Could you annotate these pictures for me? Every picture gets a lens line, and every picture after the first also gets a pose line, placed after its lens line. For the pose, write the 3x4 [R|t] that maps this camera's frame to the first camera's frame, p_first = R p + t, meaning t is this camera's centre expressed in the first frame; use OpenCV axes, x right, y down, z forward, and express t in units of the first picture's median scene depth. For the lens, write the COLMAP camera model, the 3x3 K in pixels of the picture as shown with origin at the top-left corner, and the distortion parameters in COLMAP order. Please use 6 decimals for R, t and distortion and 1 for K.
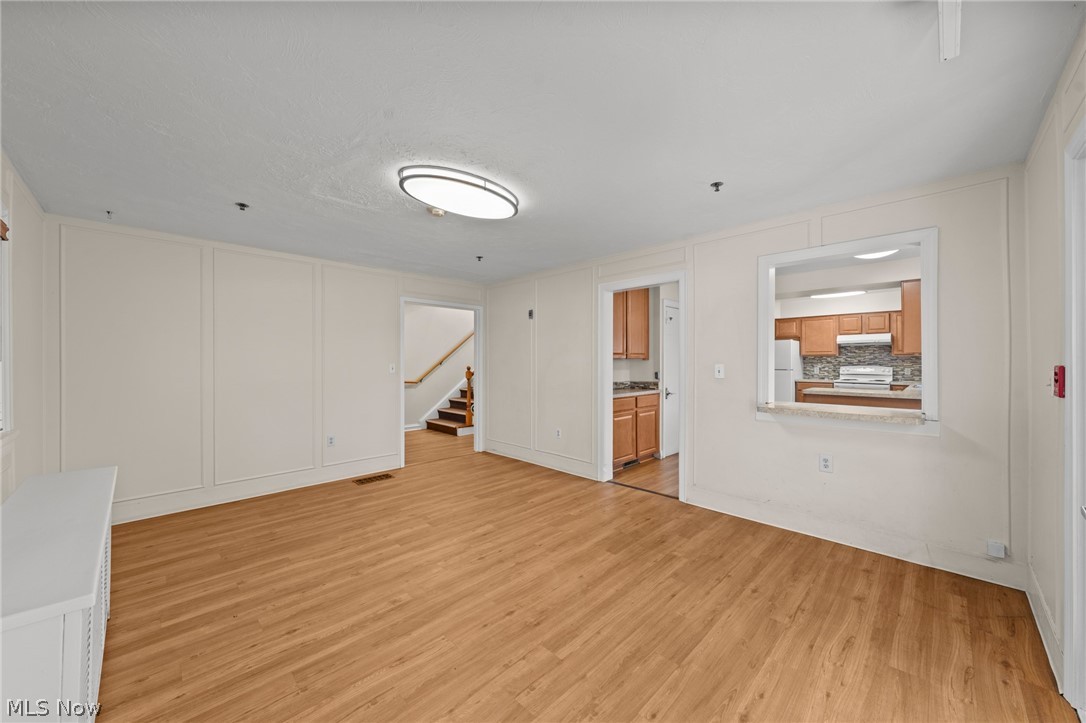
lens RADIAL K [[403.0, 0, 548.7], [0, 403.0, 361.3], [0, 0, 1]] dist [0.012037, 0.000007]
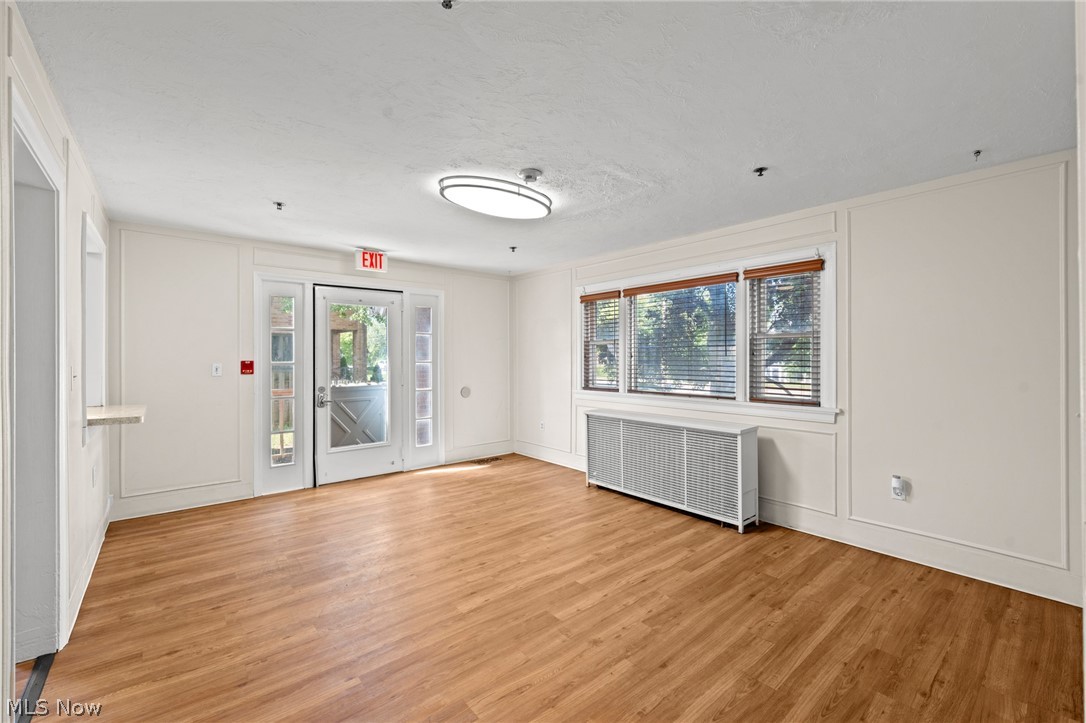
lens RADIAL K [[454.7, 0, 541.1], [0, 454.7, 356.6], [0, 0, 1]] dist [-0.000710, -0.000008]
pose [[-0.993788, 0.005578, 0.111149, -0.422917], [0.005733, 0.999983, 0.001076, -0.001867], [-0.111141, 0.001707, -0.993803, 2.031565]]
